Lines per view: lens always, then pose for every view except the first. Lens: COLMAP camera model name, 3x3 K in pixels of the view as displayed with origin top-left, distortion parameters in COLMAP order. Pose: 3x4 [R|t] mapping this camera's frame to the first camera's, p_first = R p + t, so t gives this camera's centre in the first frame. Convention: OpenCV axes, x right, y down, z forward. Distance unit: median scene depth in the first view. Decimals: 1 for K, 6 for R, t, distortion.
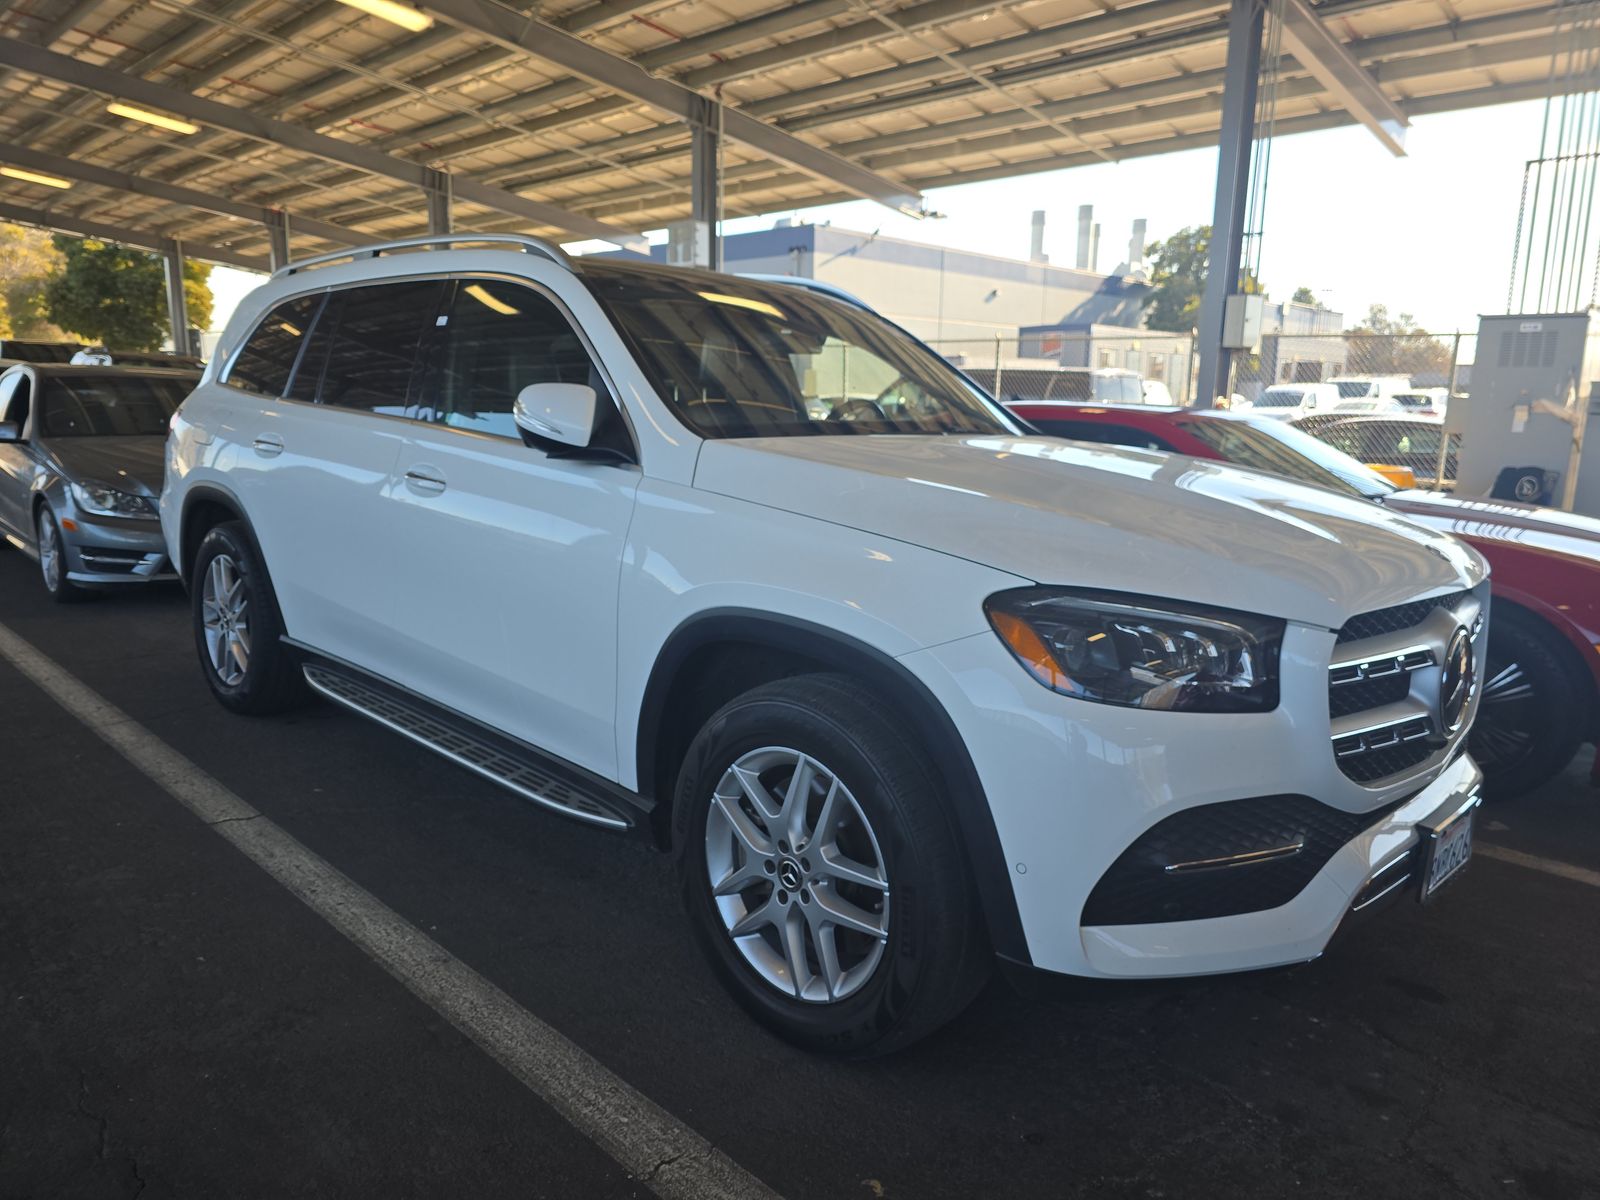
lens RADIAL K [[1176.0, 0, 800.0], [0, 1176.0, 600.0], [0, 0, 1]] dist [-0.062463, 0.046116]
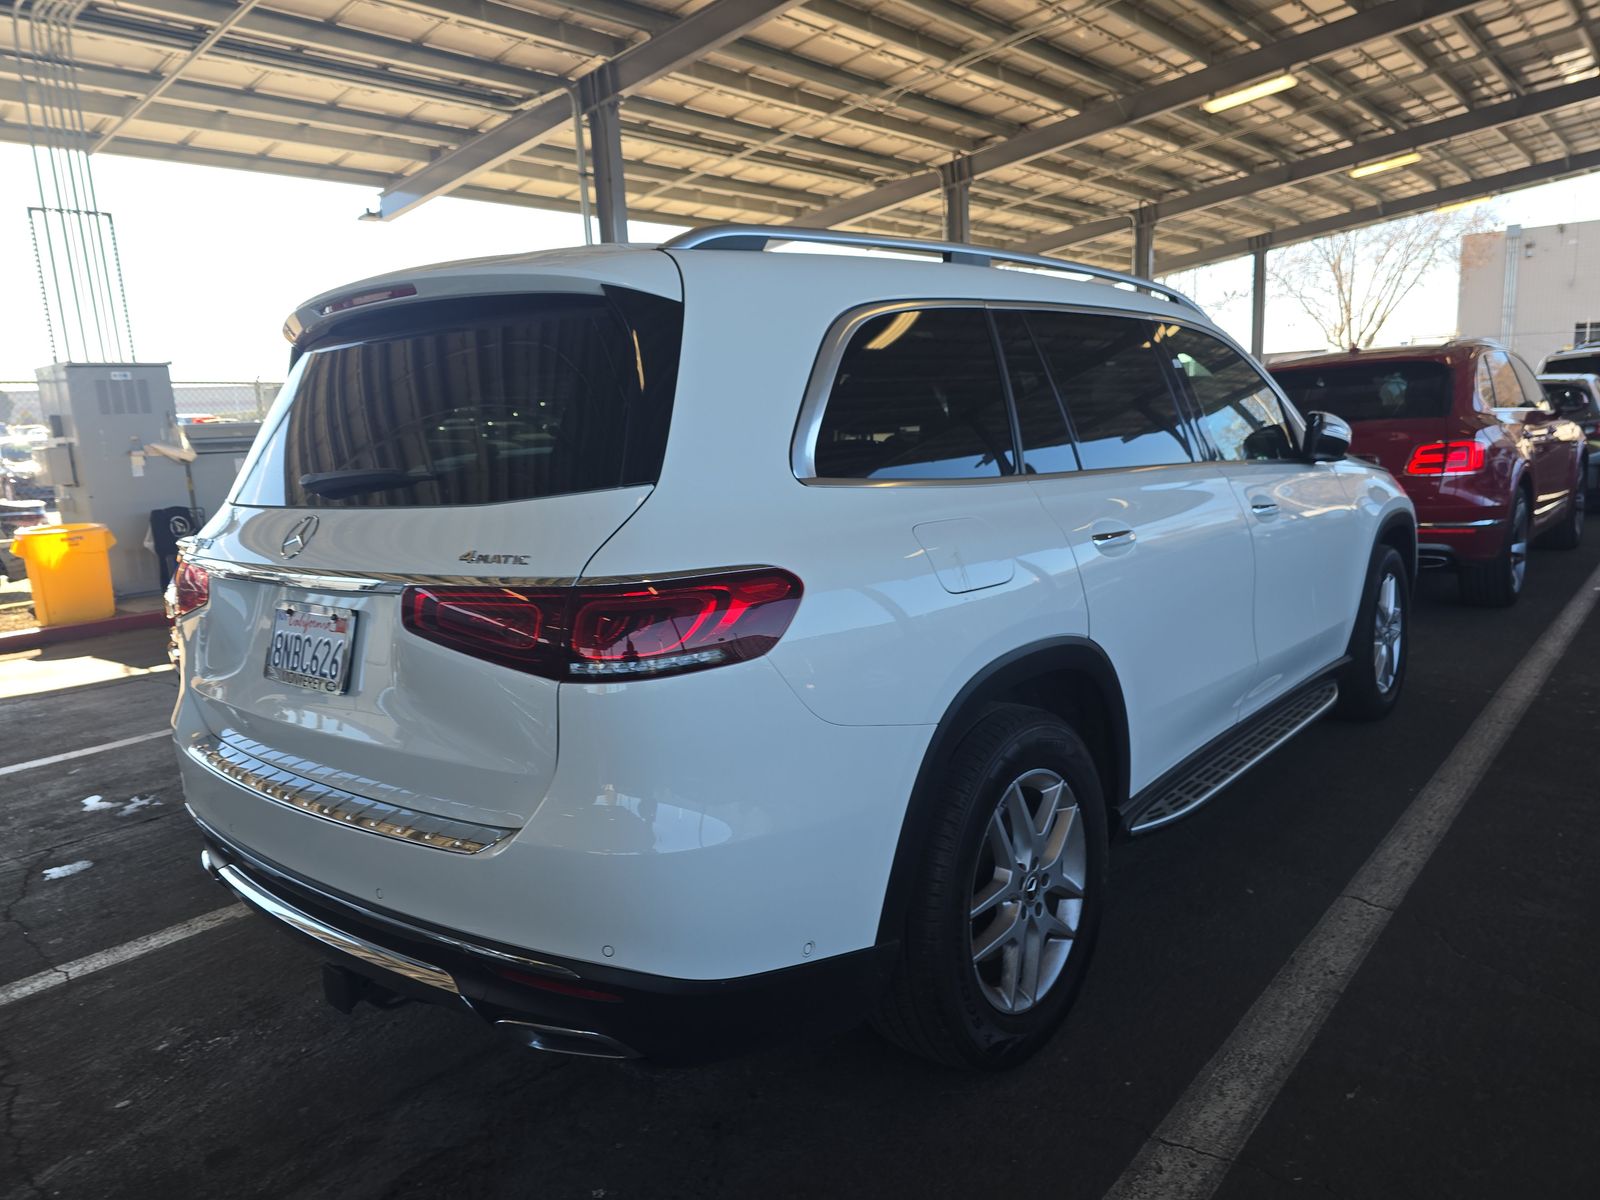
lens RADIAL K [[1176.0, 0, 800.0], [0, 1176.0, 600.0], [0, 0, 1]] dist [-0.062463, 0.046116]
pose [[-0.120678, -0.169960, 0.978034, -0.547008], [0.213220, 0.957801, 0.192753, -0.131031], [-0.969523, 0.231797, -0.079347, 0.619333]]
